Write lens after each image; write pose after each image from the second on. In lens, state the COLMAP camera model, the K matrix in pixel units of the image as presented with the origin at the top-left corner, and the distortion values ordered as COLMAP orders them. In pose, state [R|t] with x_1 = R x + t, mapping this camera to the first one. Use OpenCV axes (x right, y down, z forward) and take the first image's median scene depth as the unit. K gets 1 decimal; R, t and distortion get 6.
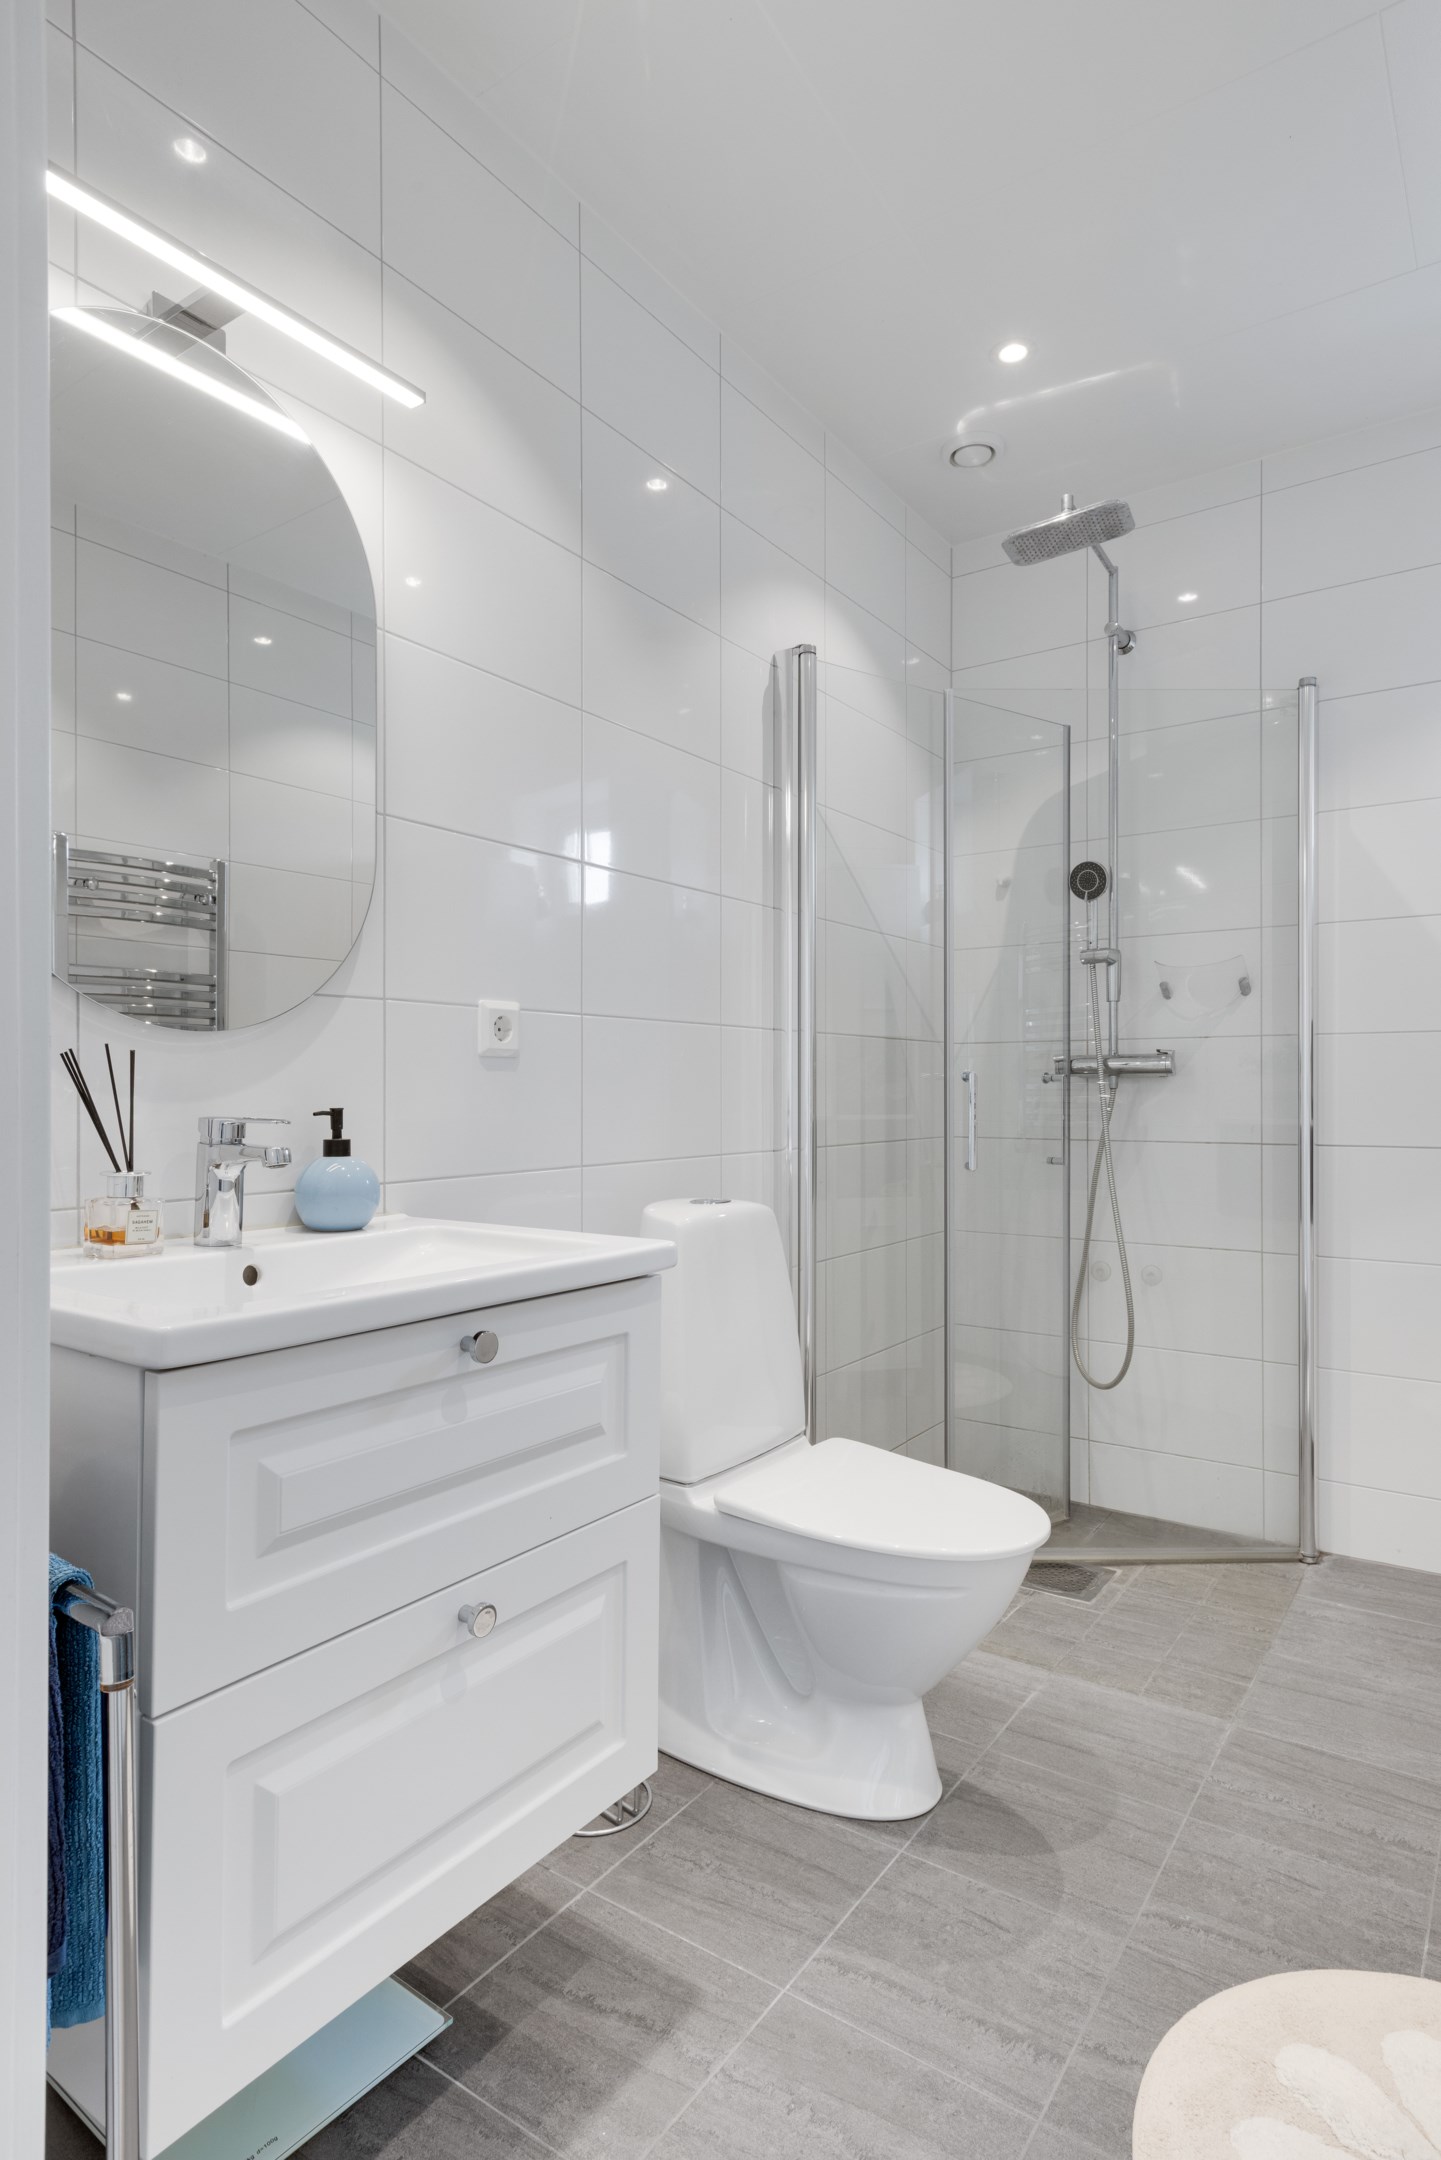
lens RADIAL K [[1162.1, 0, 719.1], [0, 1162.1, 1090.5], [0, 0, 1]] dist [0.014200, -0.005772]
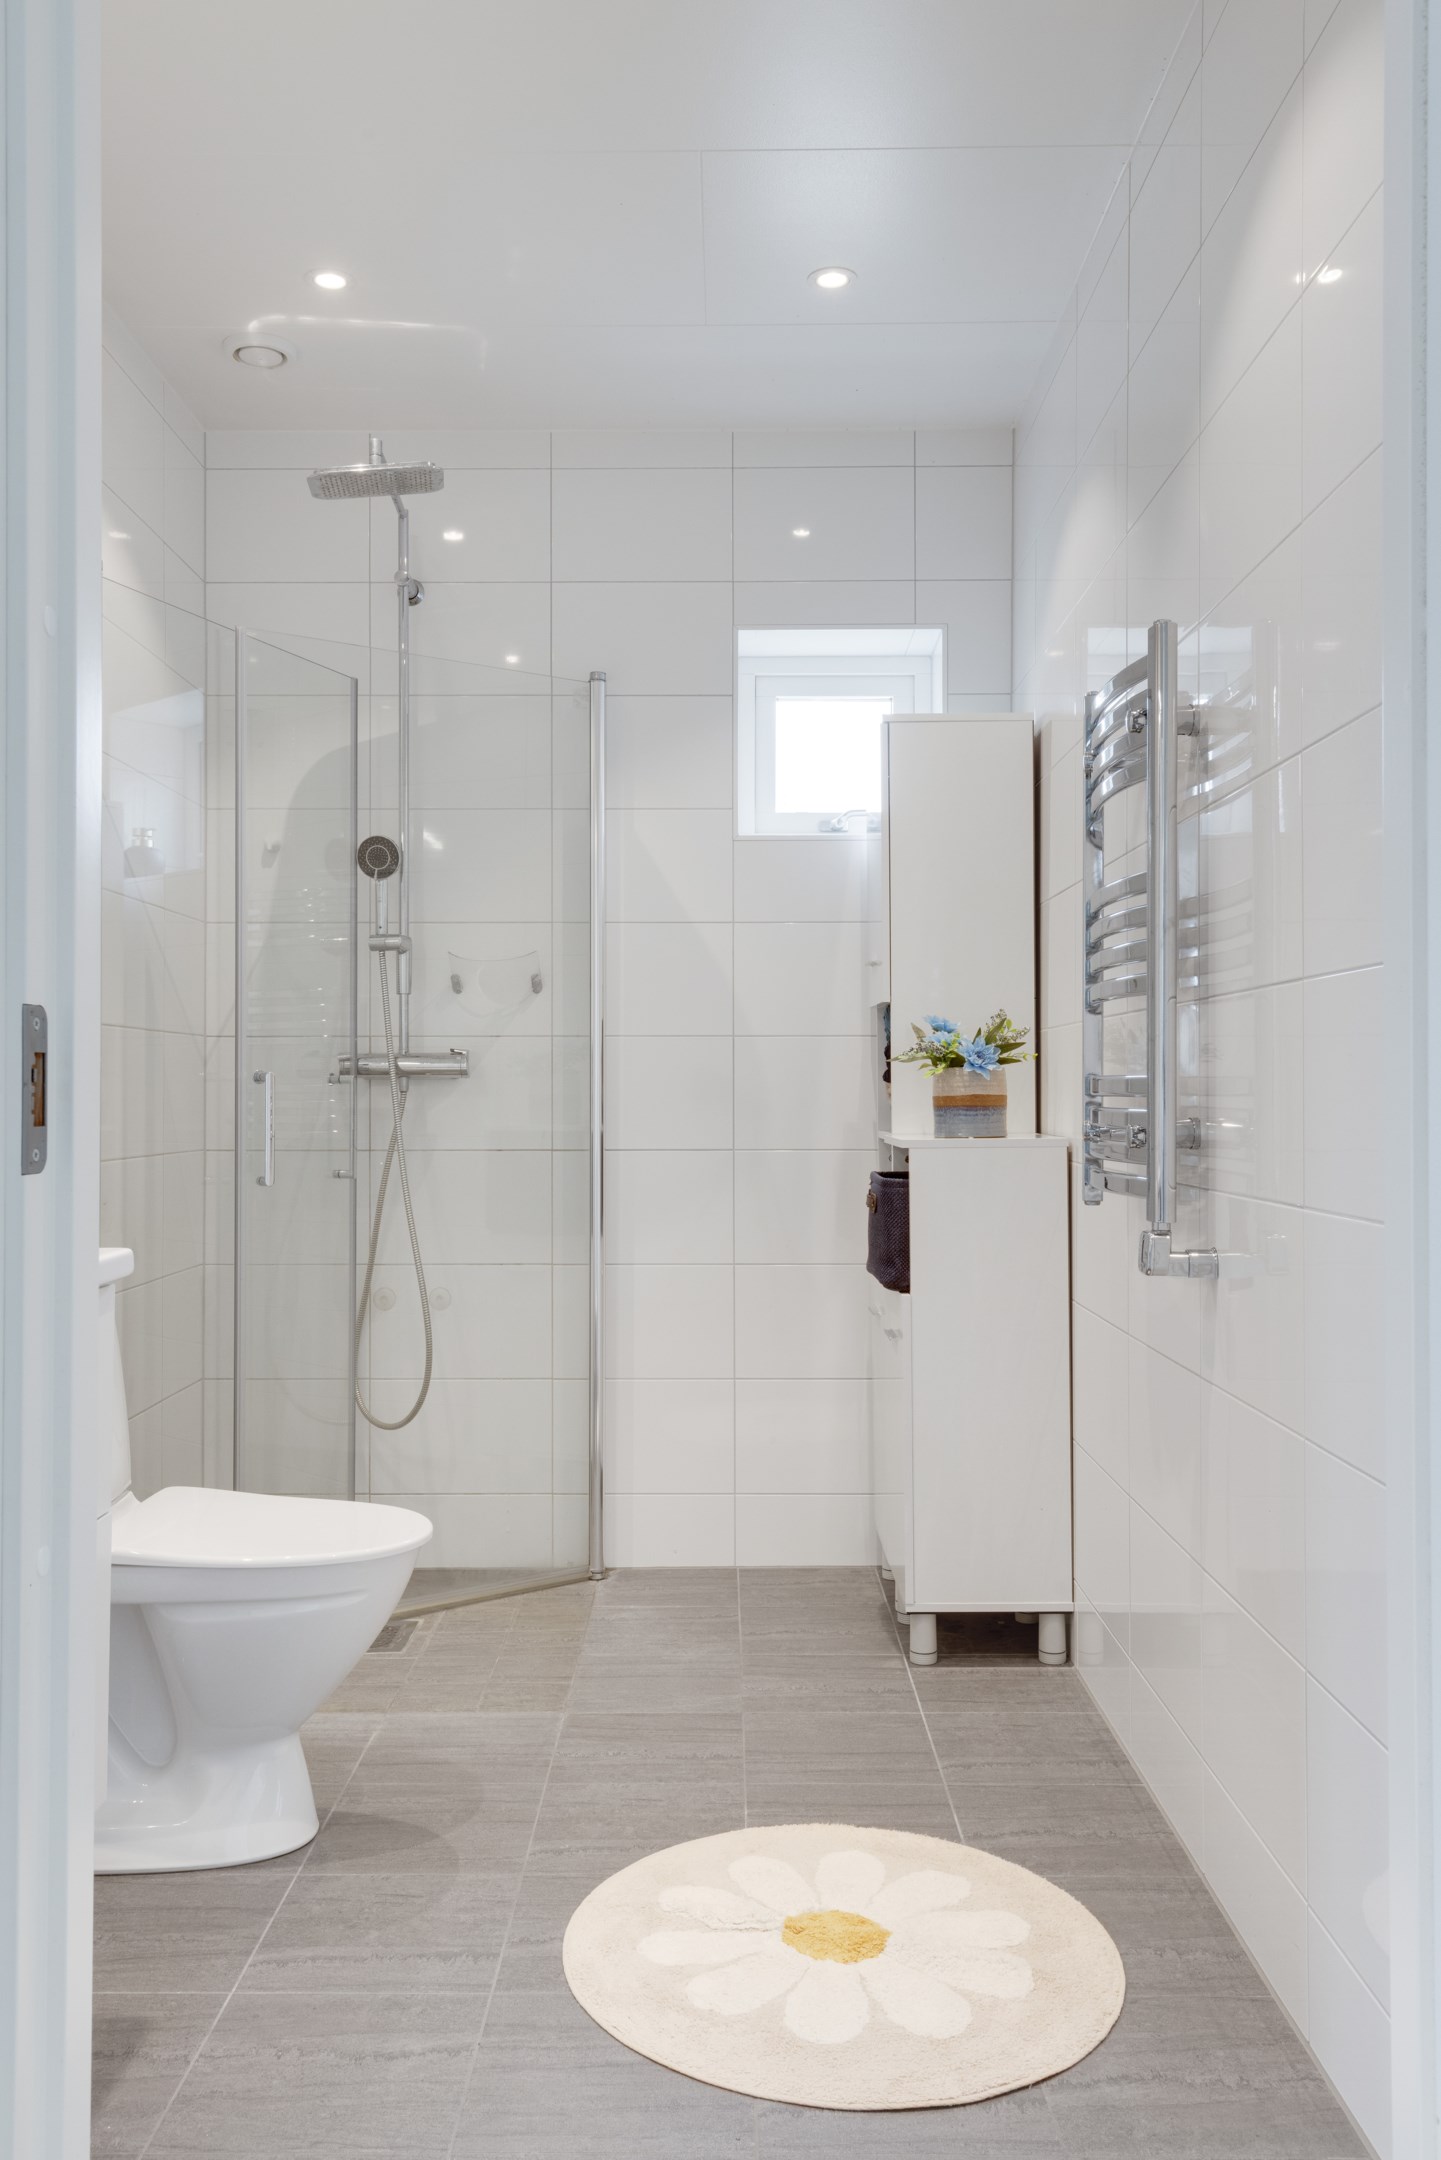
lens RADIAL K [[1605.9, 0, 721.6], [0, 1605.9, 1079.2], [0, 0, 1]] dist [-0.011864, 0.006081]
pose [[0.825605, 0.006462, 0.564212, -0.180954], [-0.001254, 0.999953, -0.009617, 0.000161], [-0.564247, 0.007232, 0.825574, -0.179265]]
